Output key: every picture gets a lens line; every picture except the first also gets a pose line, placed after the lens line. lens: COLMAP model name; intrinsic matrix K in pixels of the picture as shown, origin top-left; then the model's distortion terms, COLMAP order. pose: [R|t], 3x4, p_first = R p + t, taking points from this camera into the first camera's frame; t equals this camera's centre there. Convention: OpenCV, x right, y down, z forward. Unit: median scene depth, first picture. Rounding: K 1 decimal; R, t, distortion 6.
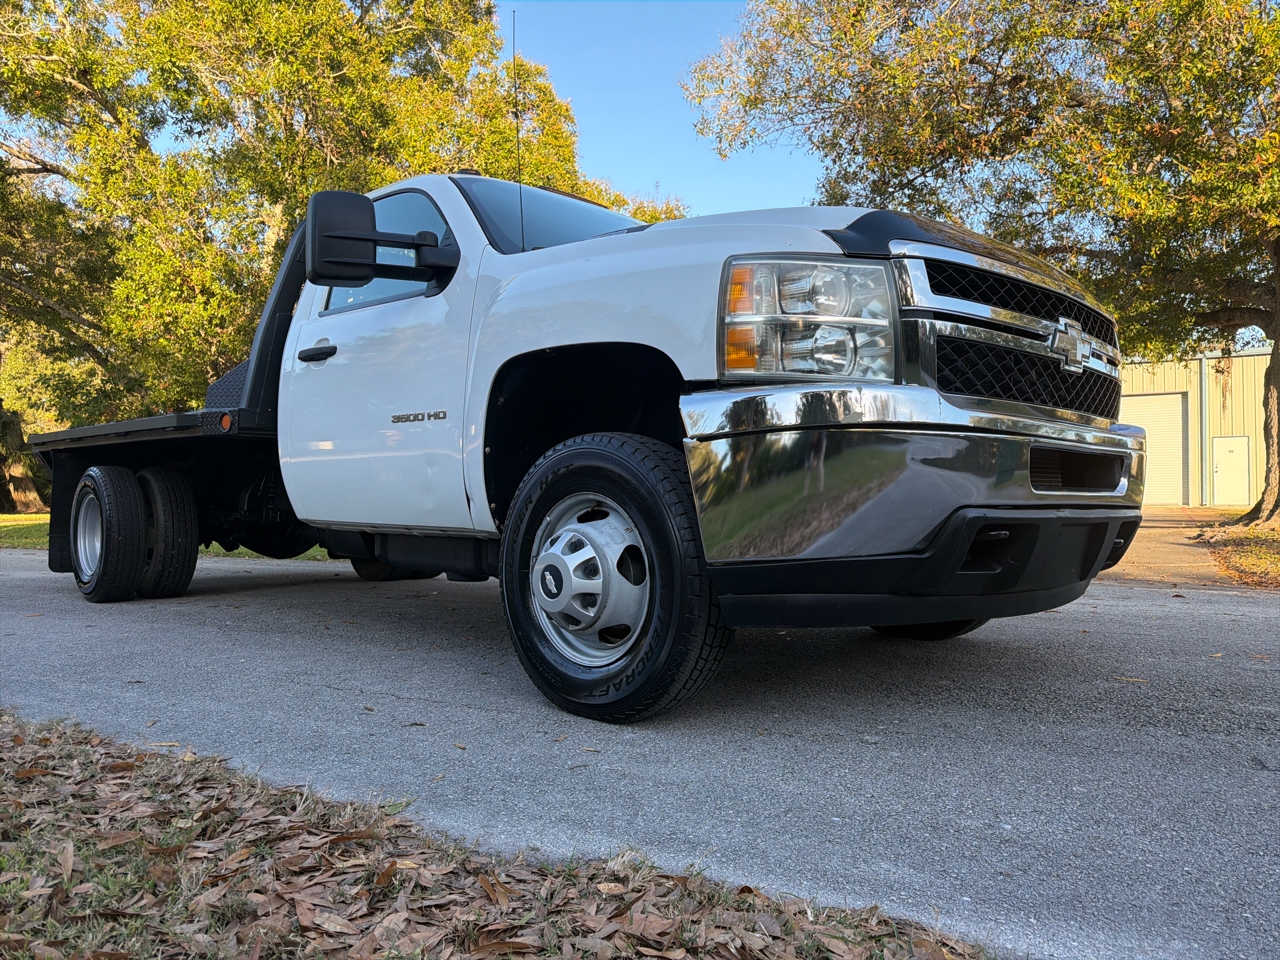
lens RADIAL K [[919.3, 0, 634.0], [0, 919.3, 495.2], [0, 0, 1]] dist [0.049614, -0.061215]
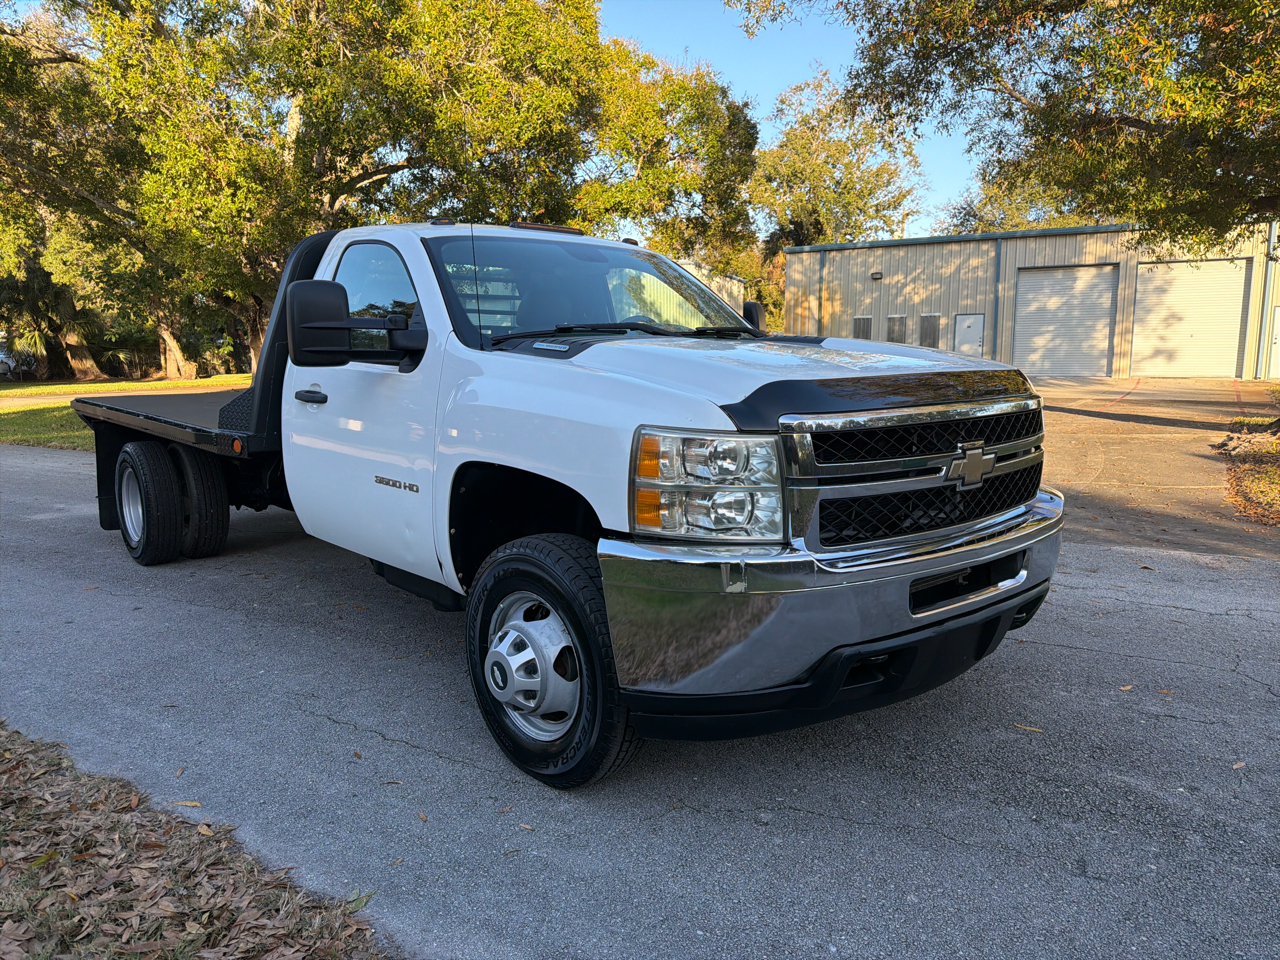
lens RADIAL K [[913.3, 0, 615.8], [0, 913.3, 501.7], [0, 0, 1]] dist [0.050771, -0.052650]
pose [[0.997987, 0.005171, -0.063210, 0.060753], [0.005317, 0.986340, 0.164635, -0.145971], [0.063198, -0.164640, 0.984327, -0.047106]]
